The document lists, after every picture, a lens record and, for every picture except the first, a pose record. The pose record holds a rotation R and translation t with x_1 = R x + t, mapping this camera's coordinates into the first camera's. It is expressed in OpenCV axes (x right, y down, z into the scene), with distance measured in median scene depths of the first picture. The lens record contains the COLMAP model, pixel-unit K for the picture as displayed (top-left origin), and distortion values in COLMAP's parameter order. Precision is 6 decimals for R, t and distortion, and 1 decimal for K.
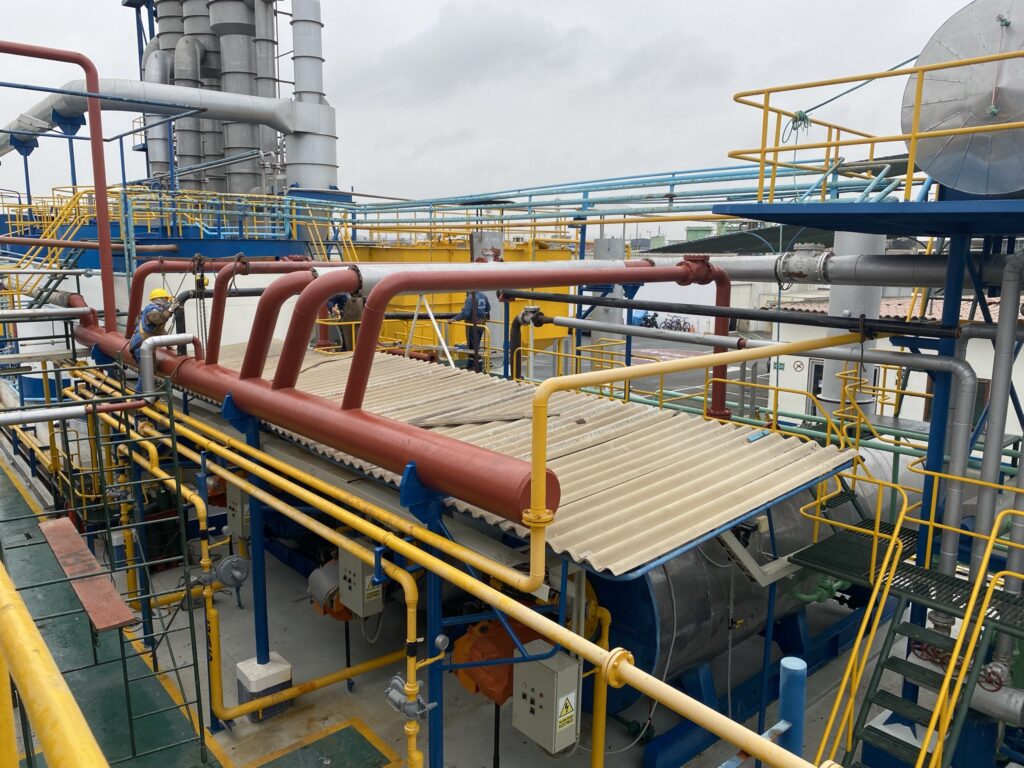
lens RADIAL K [[802.7, 0, 512.0], [0, 802.7, 384.0], [0, 0, 1]] dist [0.062411, -0.111664]
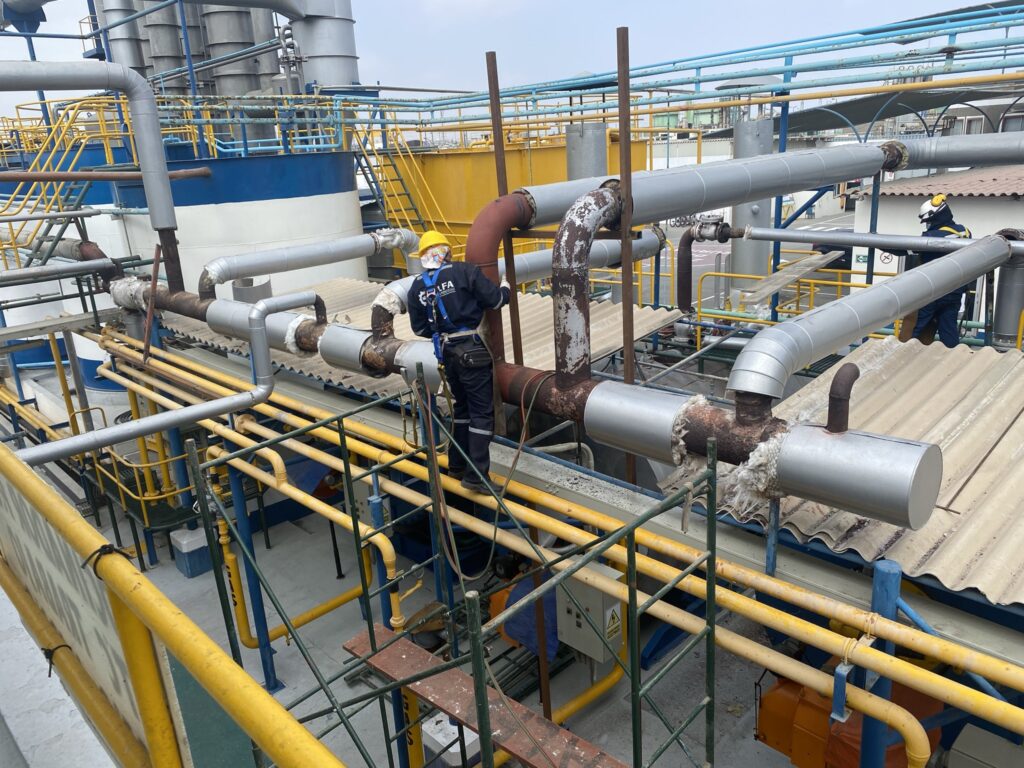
lens RADIAL K [[774.6, 0, 512.0], [0, 774.6, 384.0], [0, 0, 1]] dist [0.011011, -0.002152]
pose [[0.994389, -0.085967, 0.061642, -0.188796], [0.077241, 0.988216, 0.132150, -0.042524], [-0.072276, -0.126647, 0.989311, 0.213376]]
